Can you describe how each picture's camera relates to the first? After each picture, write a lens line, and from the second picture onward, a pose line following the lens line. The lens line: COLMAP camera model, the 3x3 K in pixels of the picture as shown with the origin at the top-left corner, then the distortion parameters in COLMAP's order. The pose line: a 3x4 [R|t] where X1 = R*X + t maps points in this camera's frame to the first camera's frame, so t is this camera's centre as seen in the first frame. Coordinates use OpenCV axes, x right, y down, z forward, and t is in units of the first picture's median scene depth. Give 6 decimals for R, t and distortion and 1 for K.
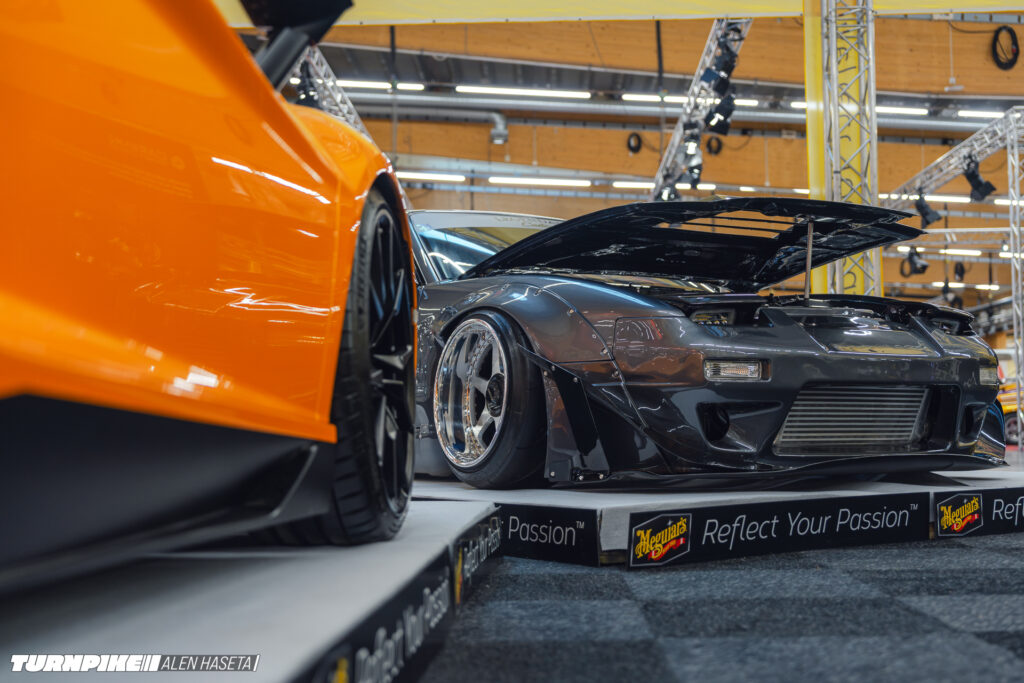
lens RADIAL K [[1330.5, 0, 512.0], [0, 1330.5, 341.5], [0, 0, 1]] dist [0.035425, 0.030420]
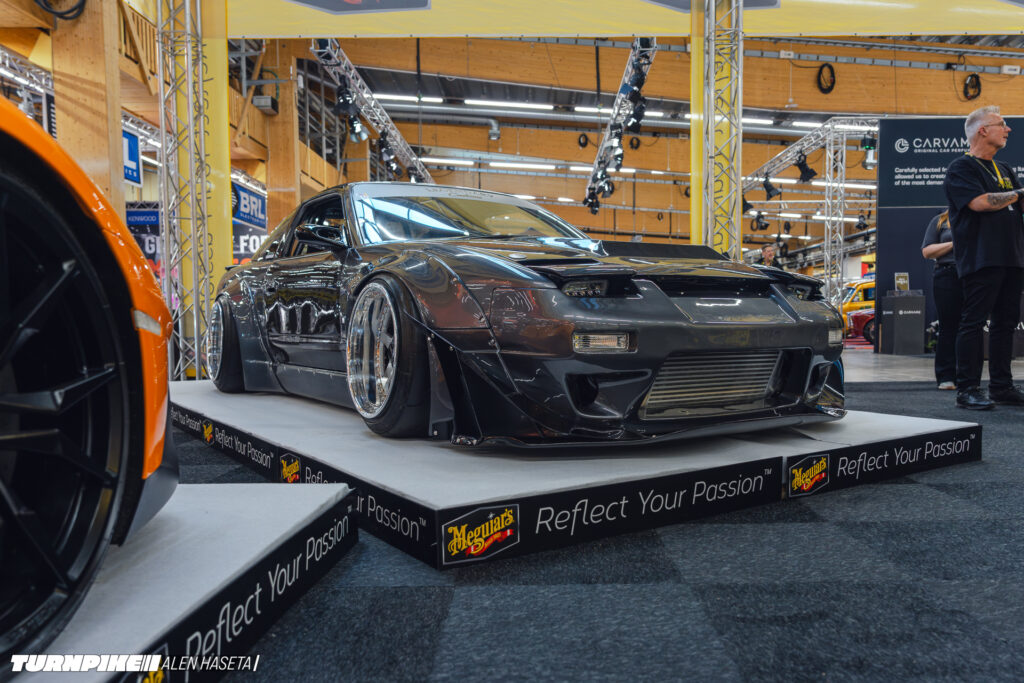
lens RADIAL K [[783.0, 0, 542.0], [0, 783.0, 366.7], [0, 0, 1]] dist [0.000928, 0.001251]
pose [[0.999556, 0.004699, 0.029426, 0.025674], [-0.008457, 0.991618, 0.128925, -0.009298], [-0.028573, -0.129116, 0.991218, 0.099766]]
